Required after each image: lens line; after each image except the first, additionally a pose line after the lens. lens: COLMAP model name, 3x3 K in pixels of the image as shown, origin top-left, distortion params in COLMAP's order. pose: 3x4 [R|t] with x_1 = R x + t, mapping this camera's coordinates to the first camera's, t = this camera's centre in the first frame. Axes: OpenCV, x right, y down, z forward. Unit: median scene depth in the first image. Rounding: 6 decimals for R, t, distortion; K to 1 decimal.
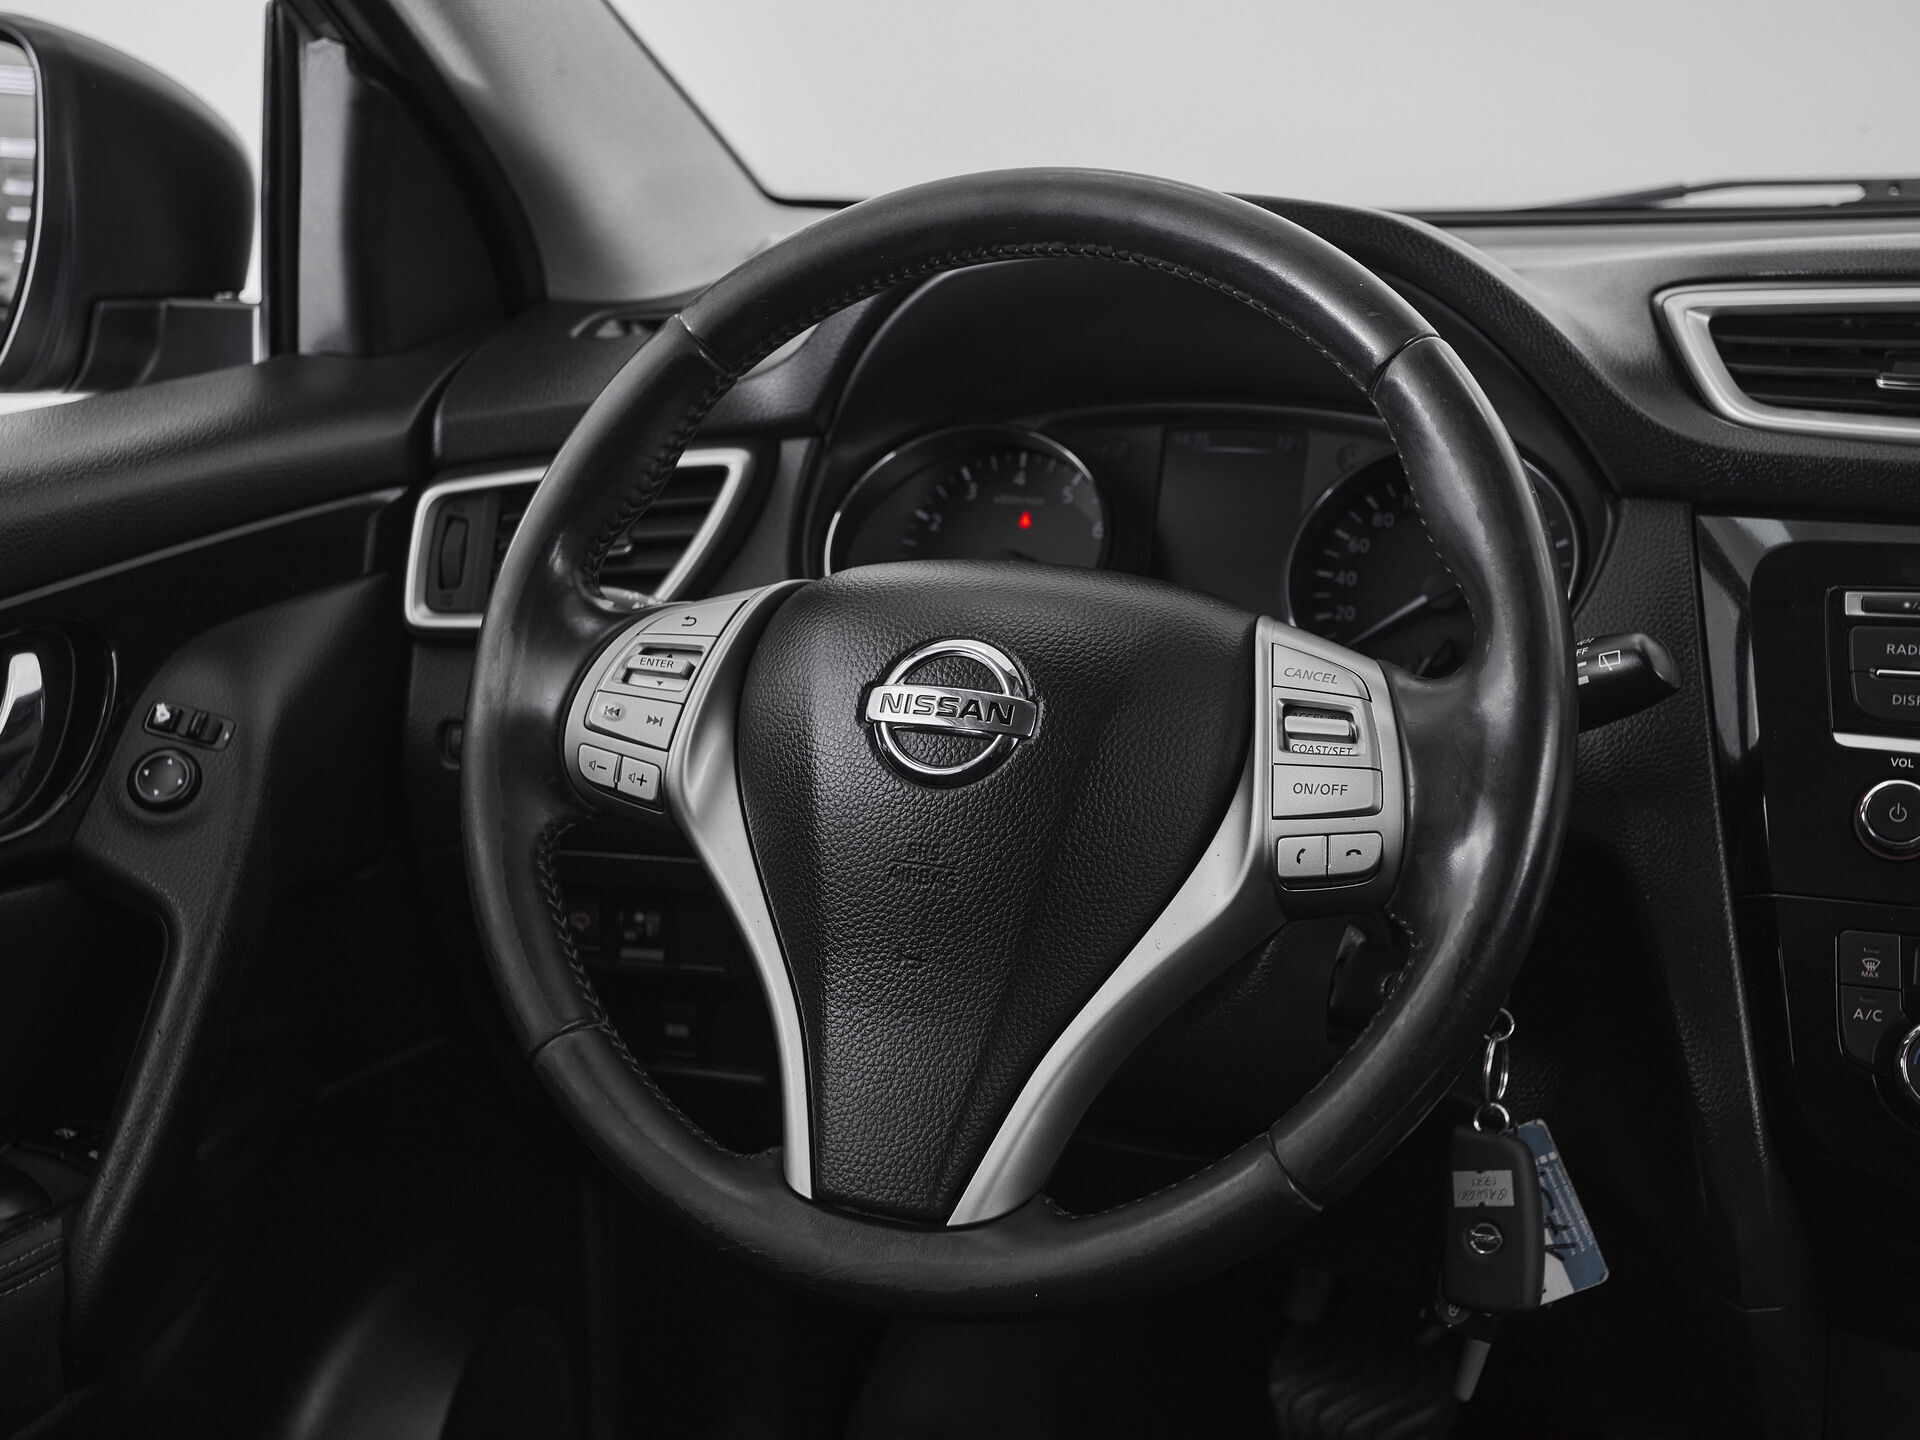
lens RADIAL K [[2318.6, 0, 960.0], [0, 2318.6, 720.0], [0, 0, 1]] dist [0.022819, 0.031693]
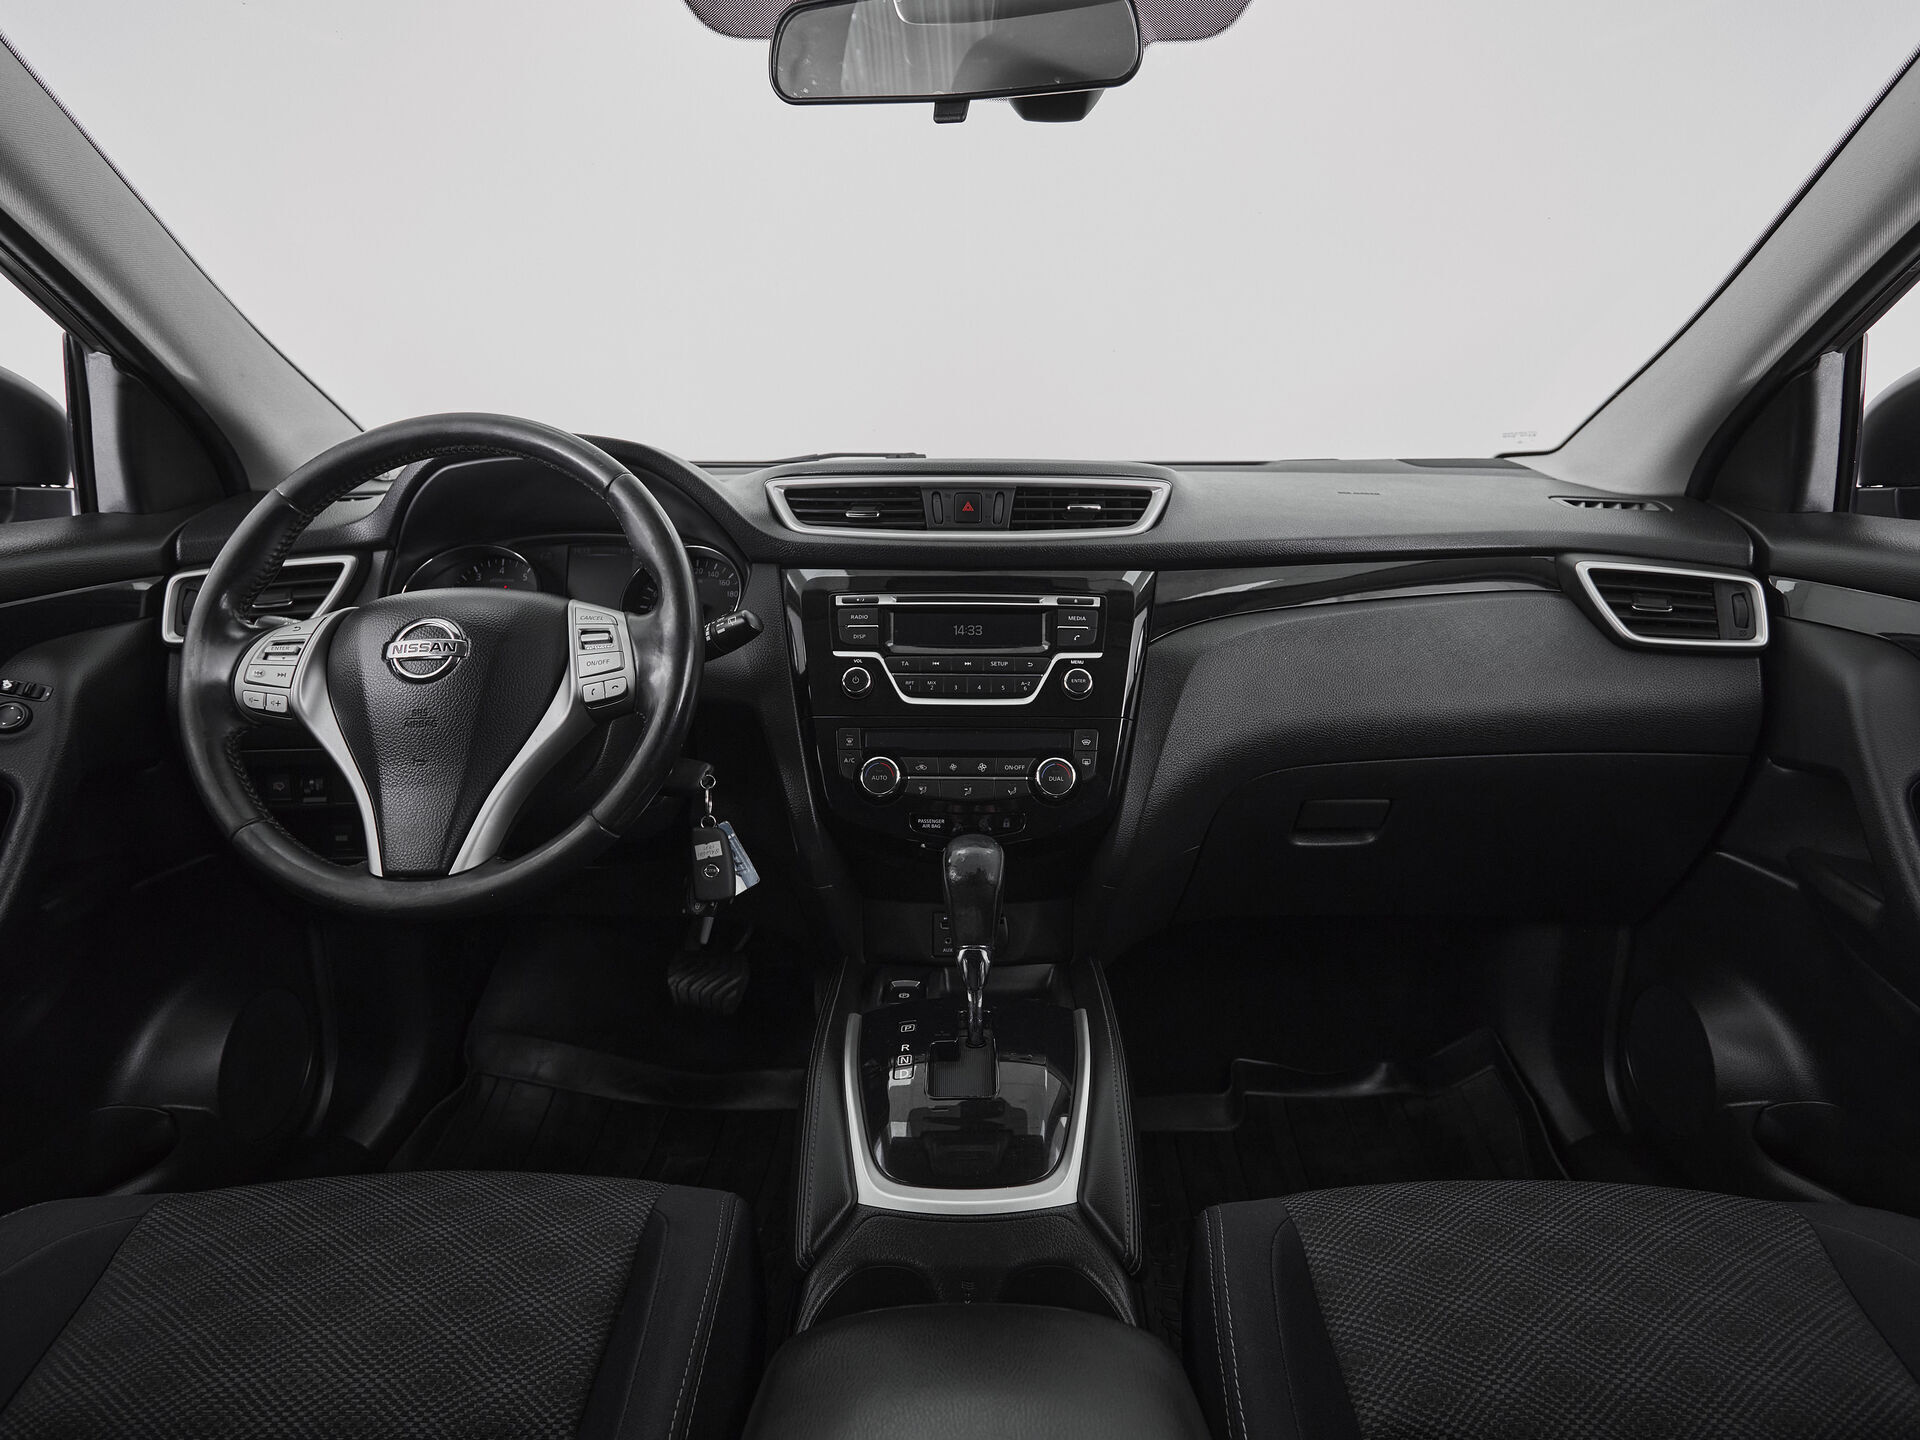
lens RADIAL K [[1066.2, 0, 976.4], [0, 1066.2, 717.5], [0, 0, 1]] dist [-0.001569, 0.000101]
pose [[0.938054, -0.063043, 0.340705, 0.121436], [0.068314, 0.997658, -0.003485, 0.088538], [-0.339687, 0.026544, 0.940164, -0.125165]]
